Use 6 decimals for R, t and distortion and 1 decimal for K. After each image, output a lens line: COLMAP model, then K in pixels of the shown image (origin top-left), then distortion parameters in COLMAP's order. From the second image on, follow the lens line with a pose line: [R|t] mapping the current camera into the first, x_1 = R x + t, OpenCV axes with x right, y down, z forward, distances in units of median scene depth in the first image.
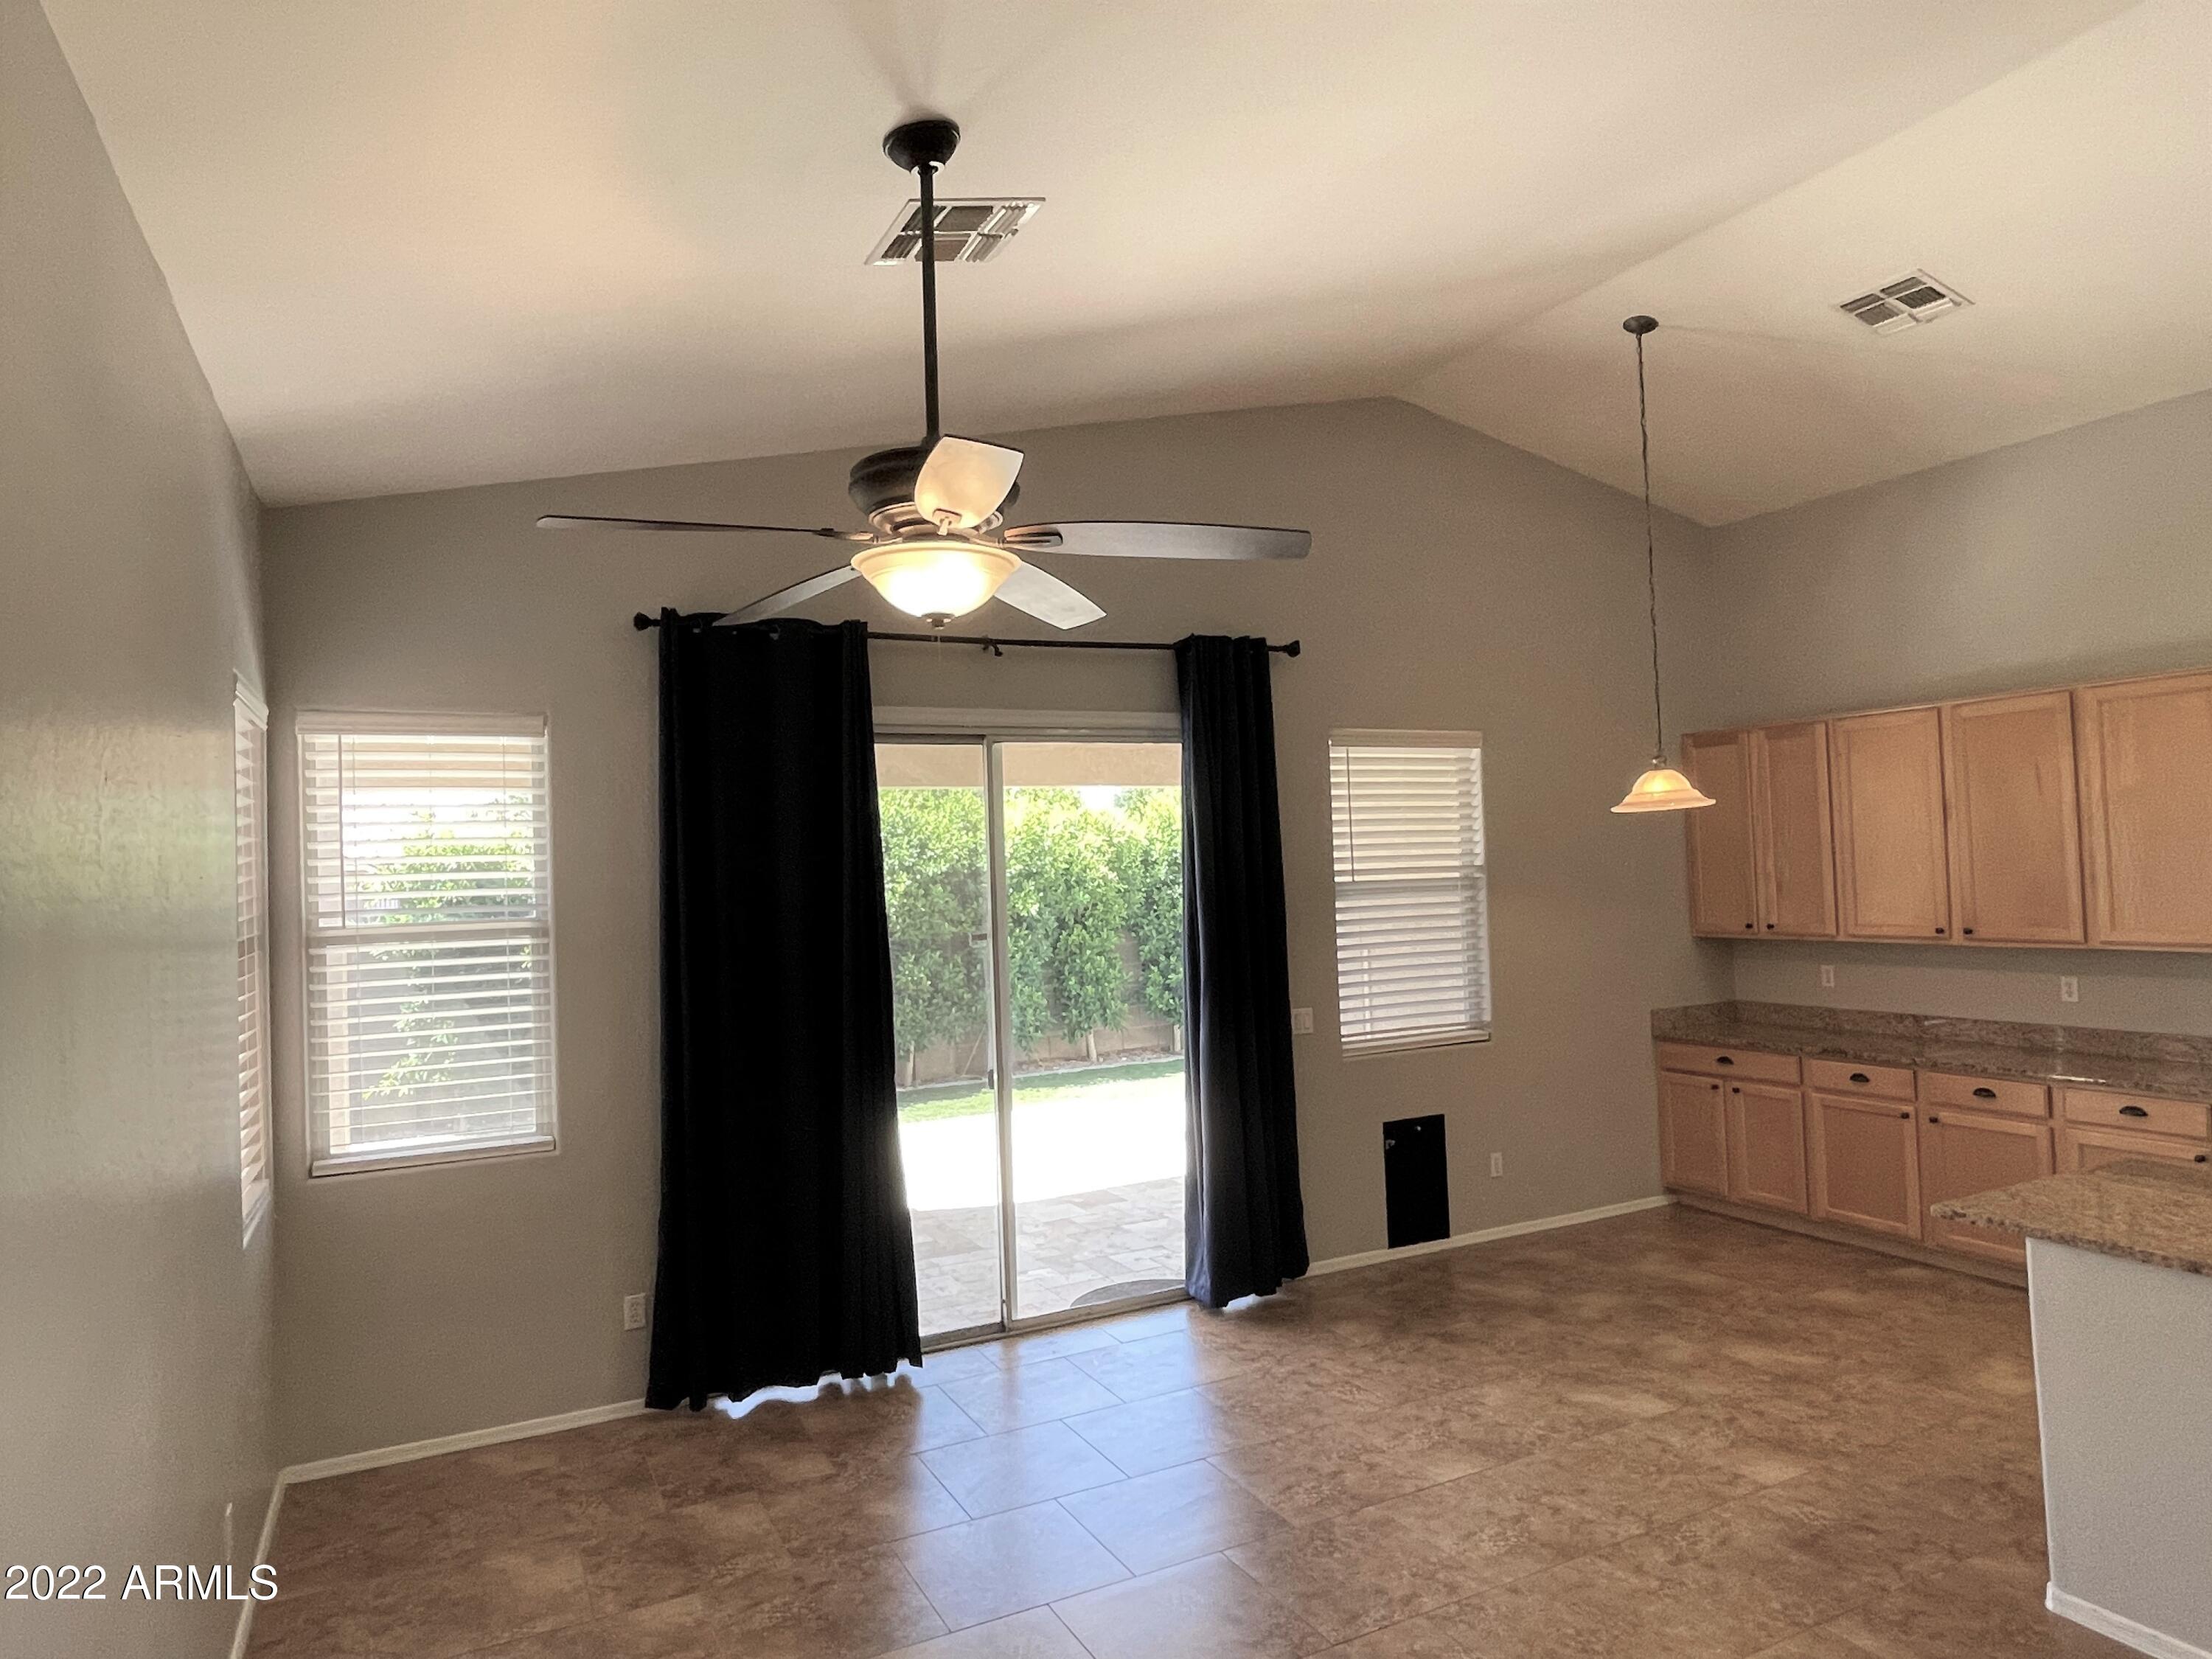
lens RADIAL K [[1336.7, 0, 1097.0], [0, 1336.7, 829.5], [0, 0, 1]] dist [-0.002715, 0.000961]
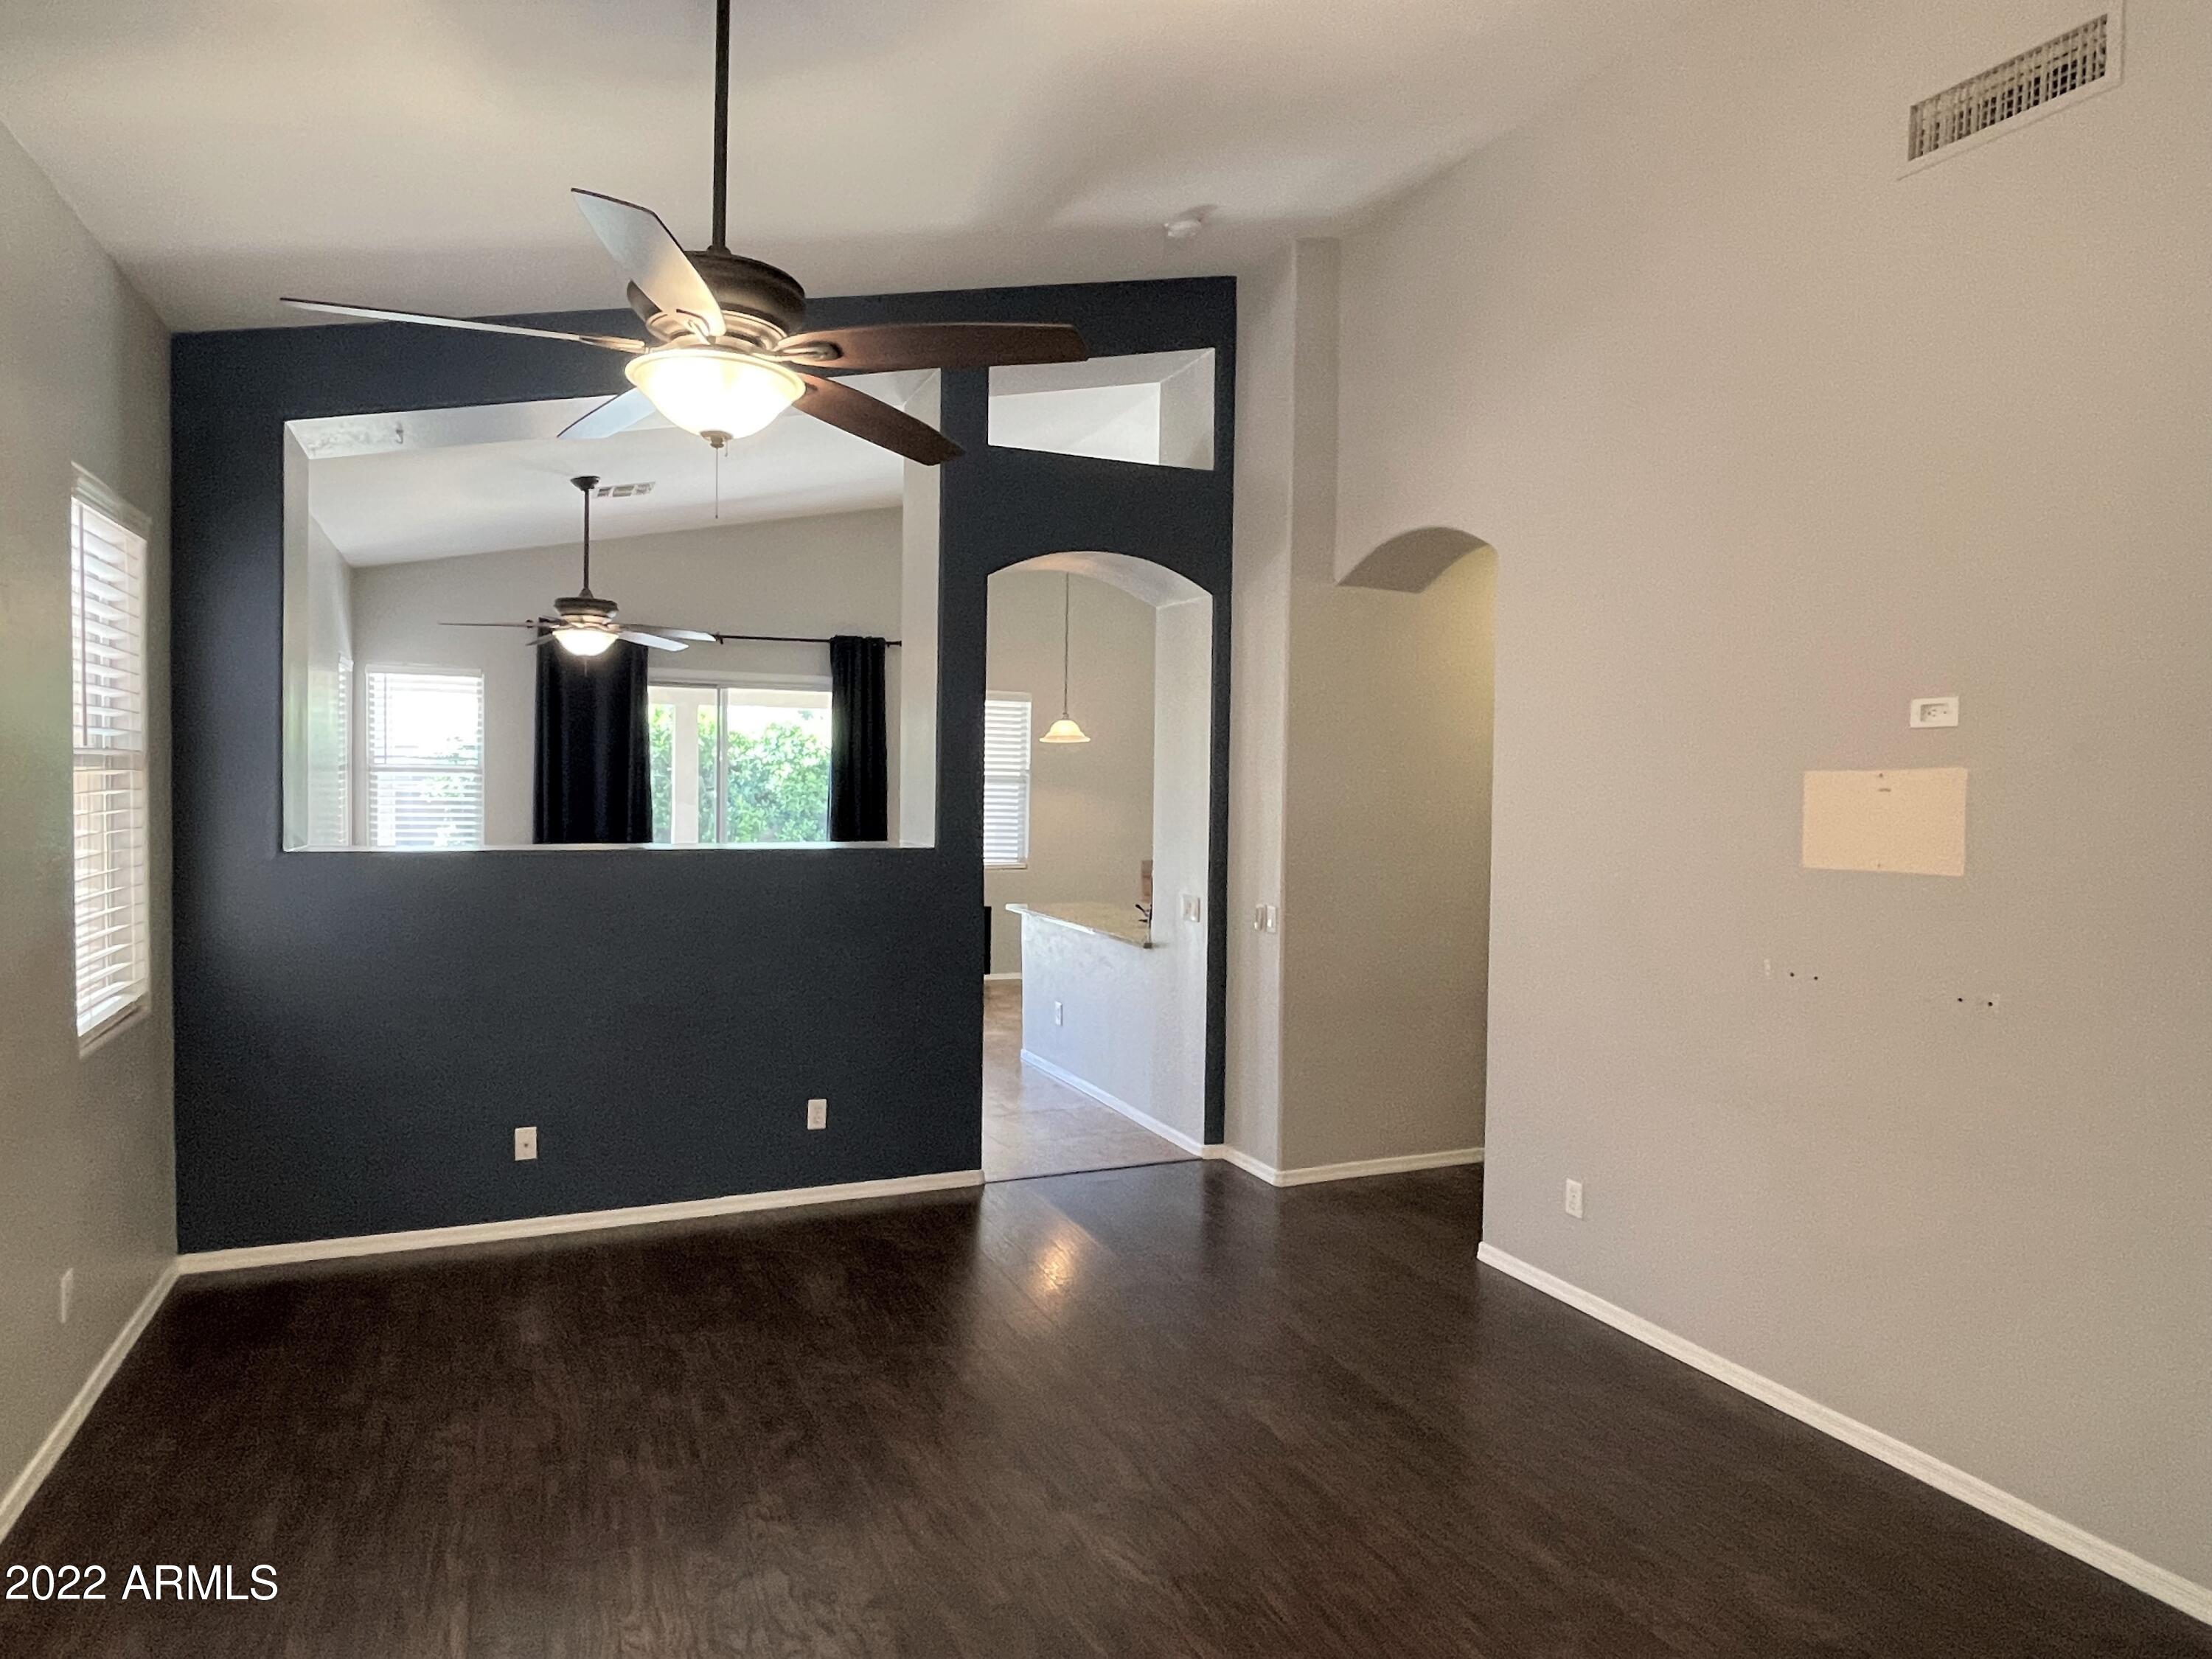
lens RADIAL K [[1313.7, 0, 1110.0], [0, 1313.7, 834.4], [0, 0, 1]] dist [-0.021410, 0.000141]
pose [[0.997917, 0.054272, -0.034879, 0.578678], [-0.051776, 0.996282, 0.068862, -0.015390], [0.038487, -0.066913, 0.997016, -0.902118]]
